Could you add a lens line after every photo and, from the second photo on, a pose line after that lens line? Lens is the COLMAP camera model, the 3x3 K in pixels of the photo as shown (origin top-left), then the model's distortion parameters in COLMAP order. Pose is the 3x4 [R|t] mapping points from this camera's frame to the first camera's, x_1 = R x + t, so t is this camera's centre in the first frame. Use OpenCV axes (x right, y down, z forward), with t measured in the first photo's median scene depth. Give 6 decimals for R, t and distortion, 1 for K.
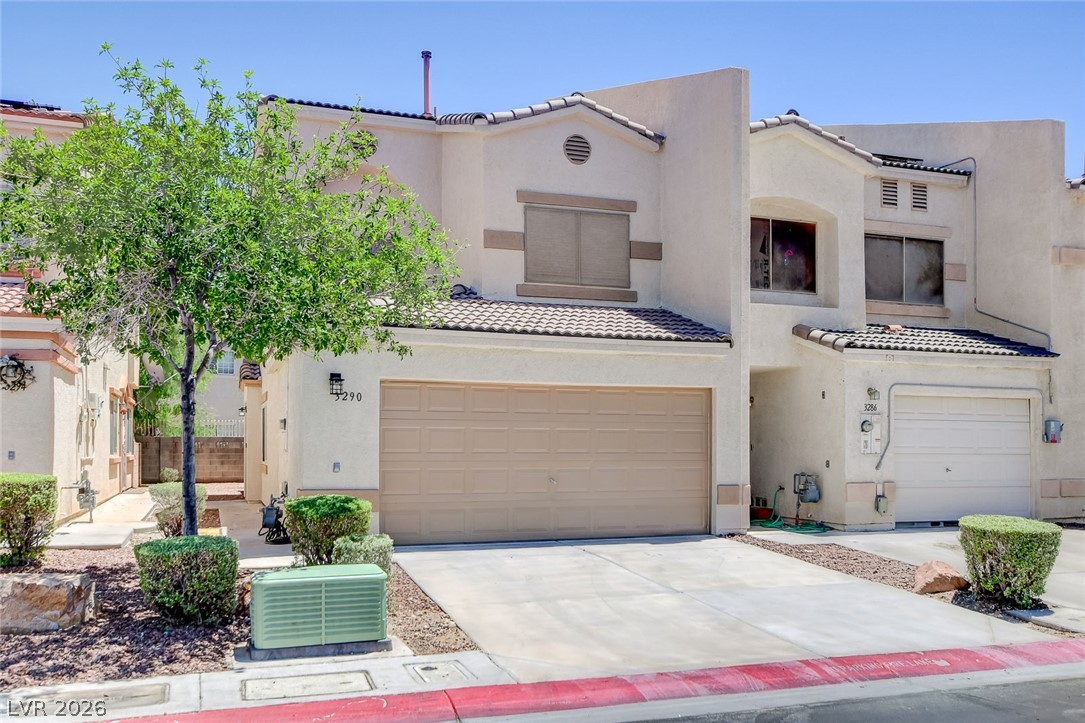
lens RADIAL K [[925.0, 0, 540.3], [0, 925.0, 446.3], [0, 0, 1]] dist [0.012156, 0.011967]
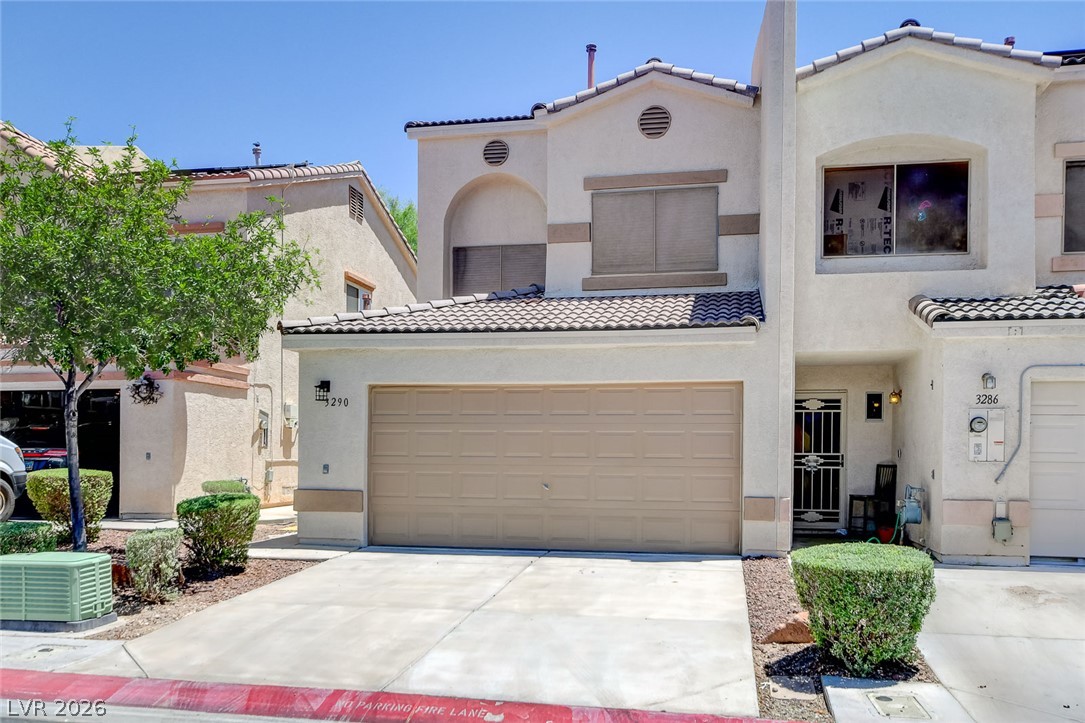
lens RADIAL K [[931.7, 0, 542.1], [0, 931.7, 464.8], [0, 0, 1]] dist [0.011786, 0.018503]
pose [[0.854269, 0.009938, -0.519737, 0.444578], [-0.004271, 0.999918, 0.012100, 0.003217], [0.519814, -0.008116, 0.854241, 0.171452]]
